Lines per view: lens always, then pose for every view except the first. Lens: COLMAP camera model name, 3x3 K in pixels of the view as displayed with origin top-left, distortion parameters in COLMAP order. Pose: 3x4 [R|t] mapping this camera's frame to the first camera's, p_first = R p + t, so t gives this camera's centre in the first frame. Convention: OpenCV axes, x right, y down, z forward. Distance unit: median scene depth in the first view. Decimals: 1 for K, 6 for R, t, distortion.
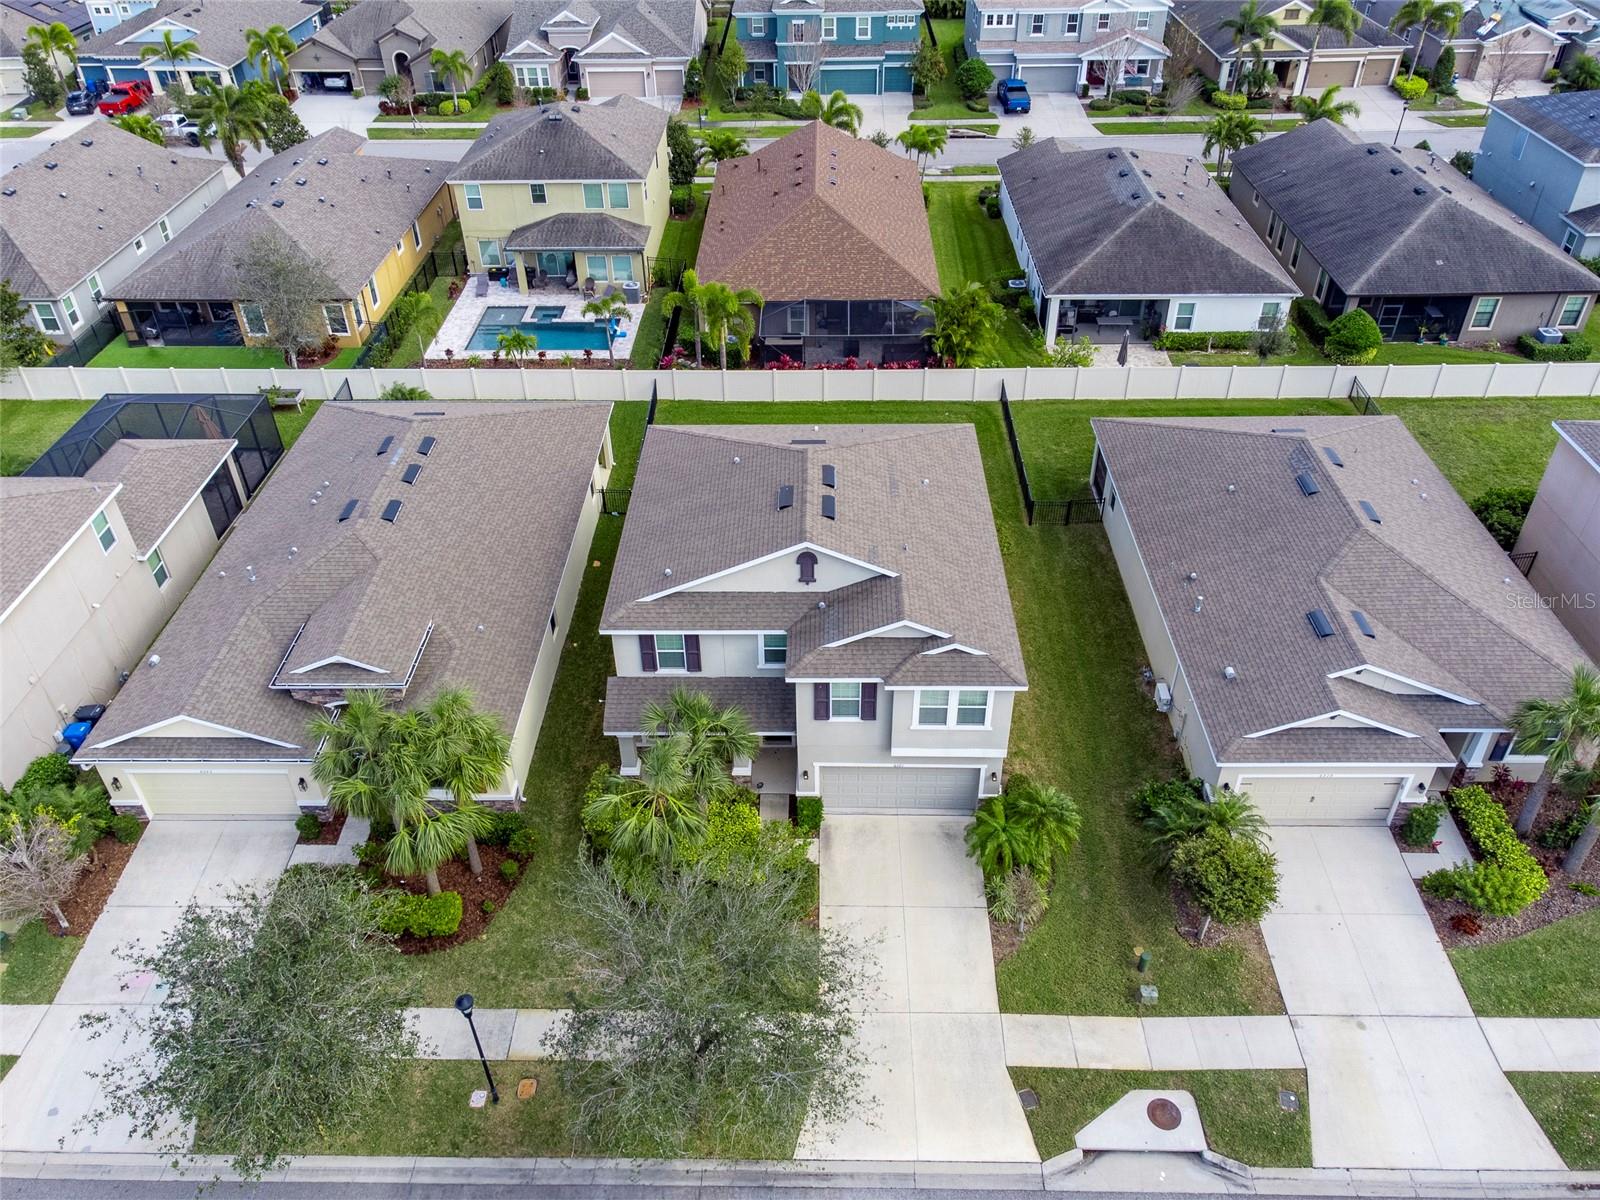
lens RADIAL K [[1195.9, 0, 800.0], [0, 1195.9, 600.0], [0, 0, 1]] dist [0.008243, 0.024173]
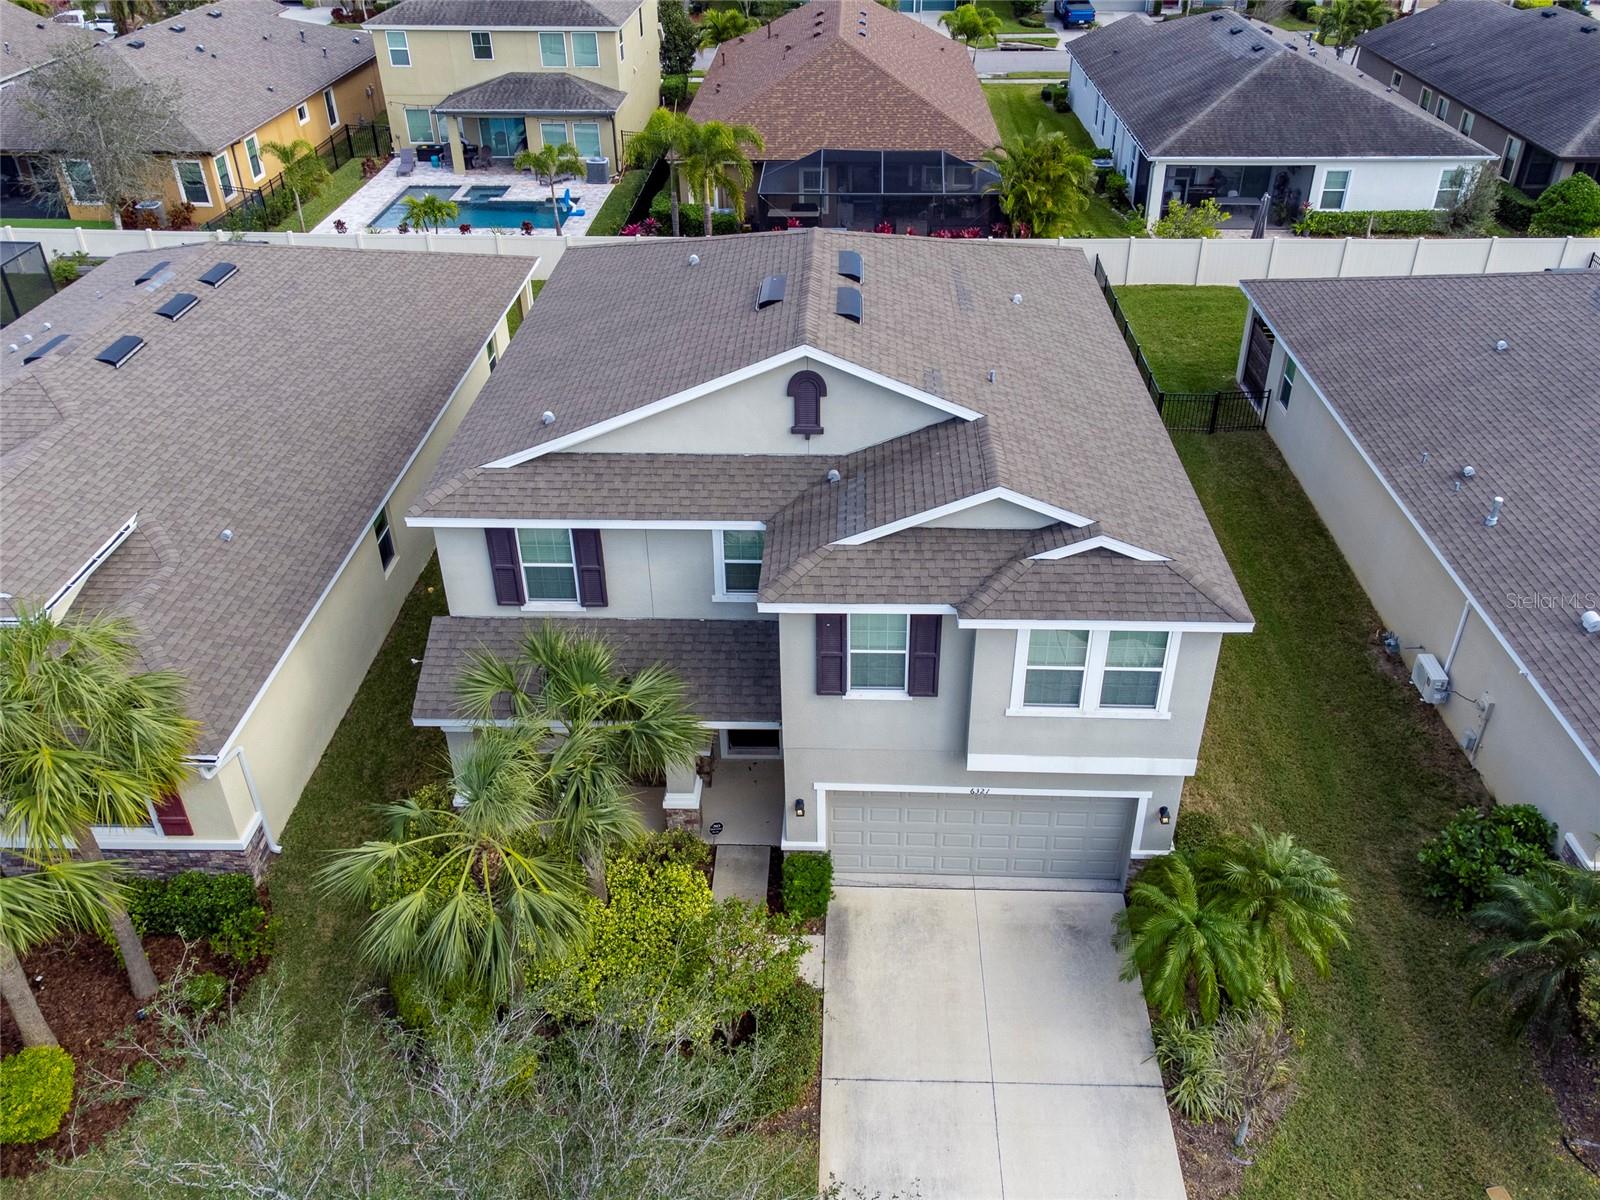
lens RADIAL K [[1226.9, 0, 828.0], [0, 1226.9, 493.1], [0, 0, 1]] dist [0.002936, 0.006986]
pose [[0.999931, 0.011669, 0.001000, 0.013230], [-0.011465, 0.992702, -0.120044, 0.066701], [-0.002393, 0.120025, 0.992768, 0.405401]]
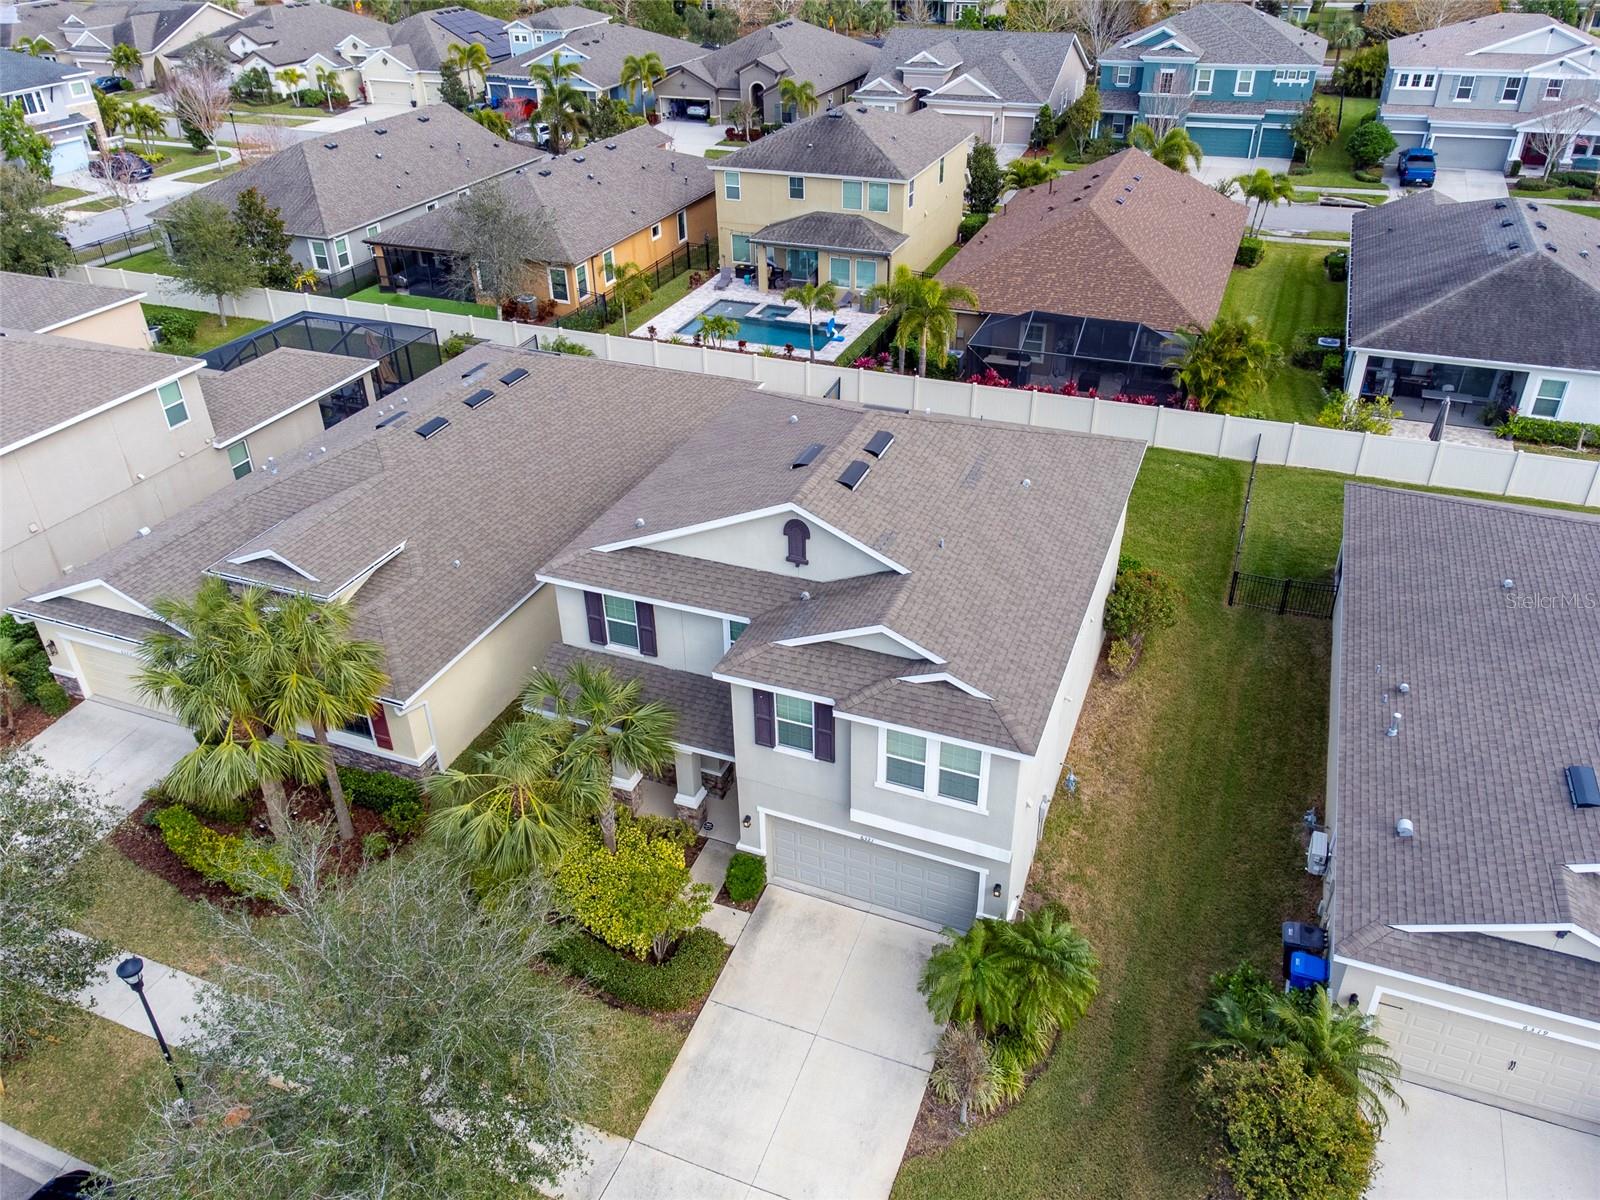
lens RADIAL K [[1195.9, 0, 800.0], [0, 1195.9, 600.0], [0, 0, 1]] dist [0.008243, 0.024173]
pose [[0.933731, 0.186549, -0.305525, 0.209625], [-0.214472, 0.974872, -0.060219, 0.045343], [0.286614, 0.121755, 0.950278, 0.259166]]
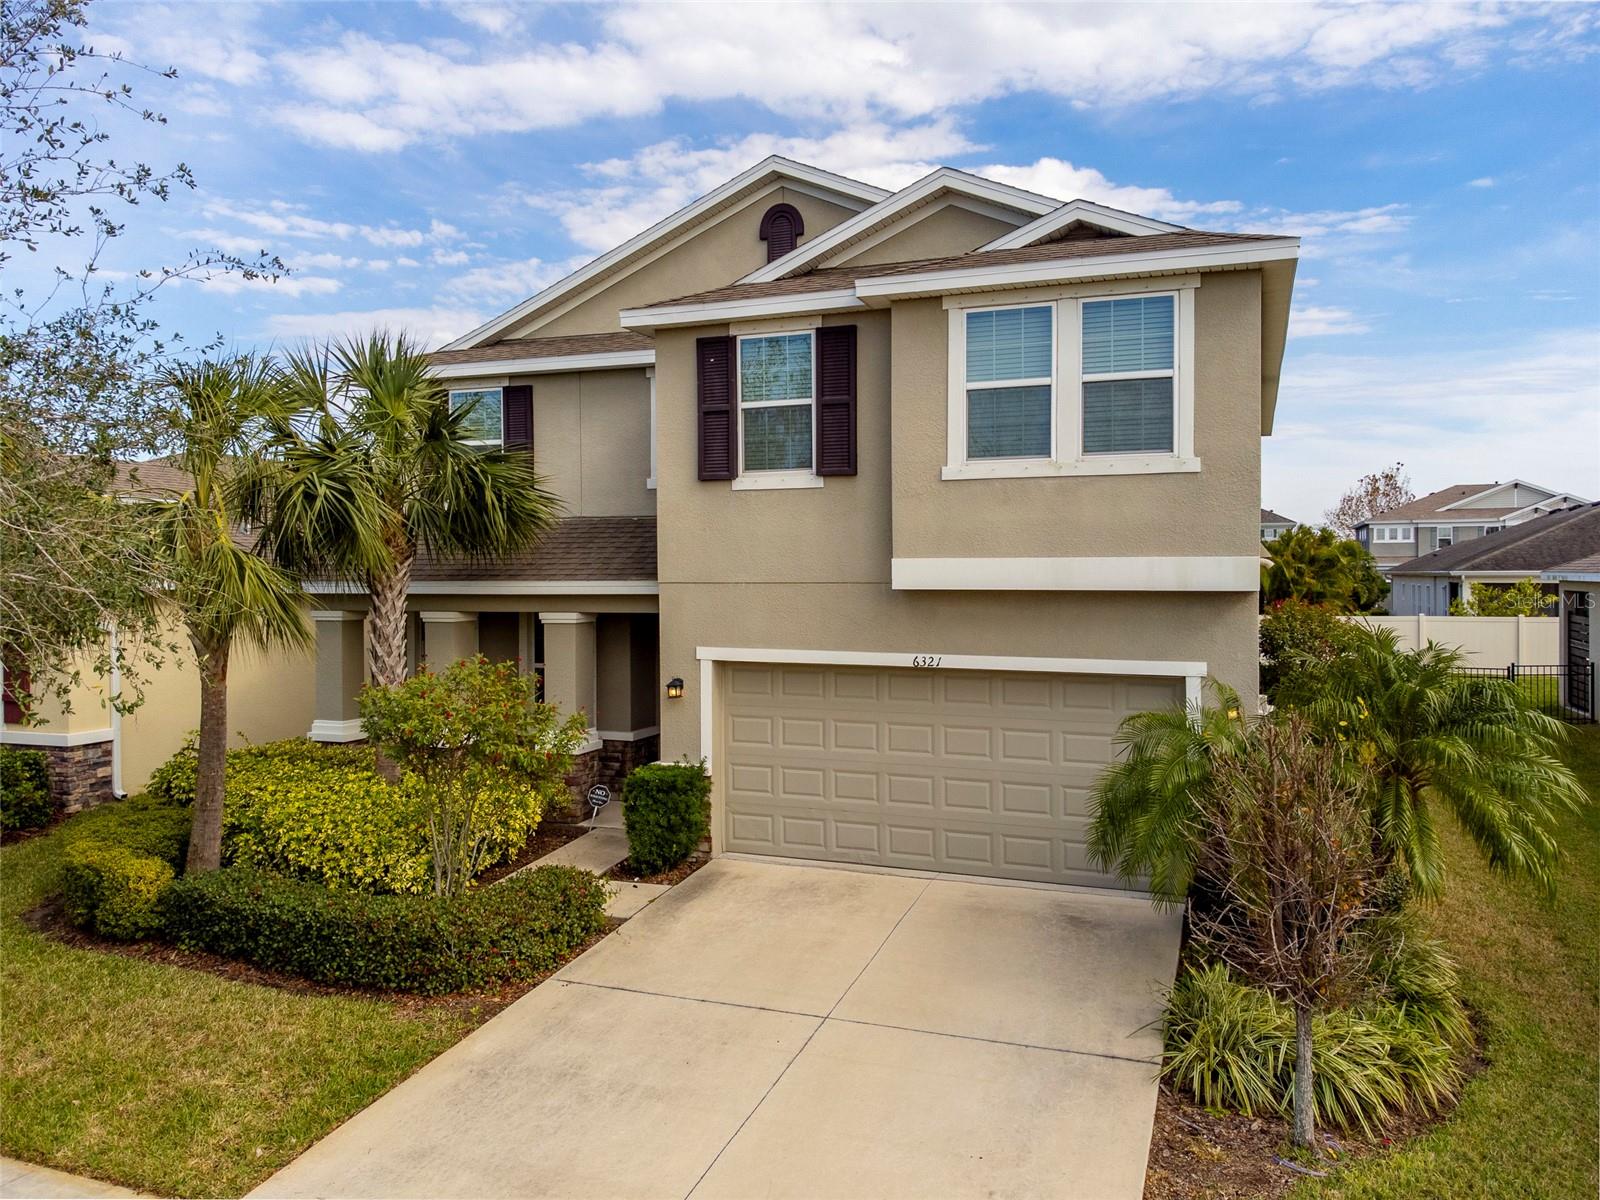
lens RADIAL K [[1203.1, 0, 800.0], [0, 1203.1, 600.0], [0, 0, 1]] dist [0.024015, 0.004326]
pose [[0.939571, 0.011578, -0.342159, 0.145485], [-0.213326, 0.801482, -0.558675, 0.284426], [0.267766, 0.597906, 0.755519, 0.641708]]
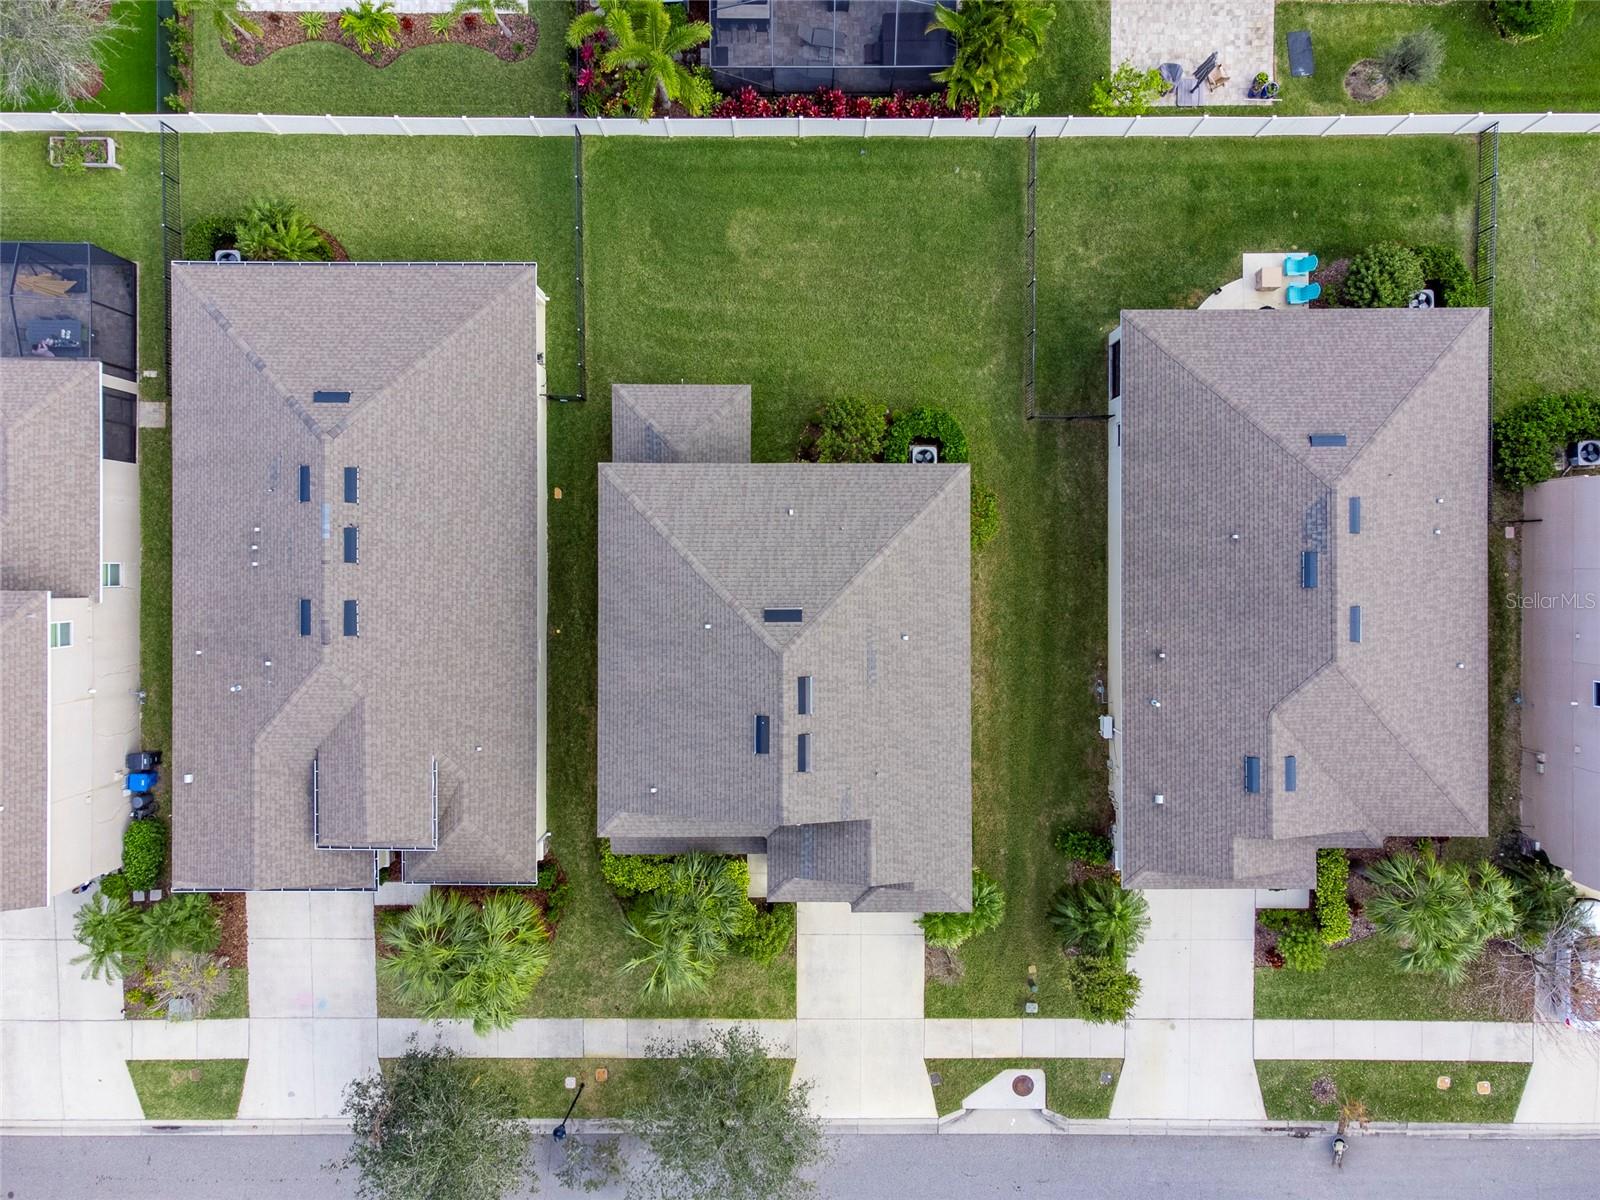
lens RADIAL K [[1195.9, 0, 800.0], [0, 1195.9, 600.0], [0, 0, 1]] dist [0.008243, 0.024173]
pose [[0.999791, -0.017633, 0.010310, 0.010927], [0.002420, 0.603461, 0.797389, -0.868714], [-0.020282, -0.797198, 0.603377, 0.432007]]
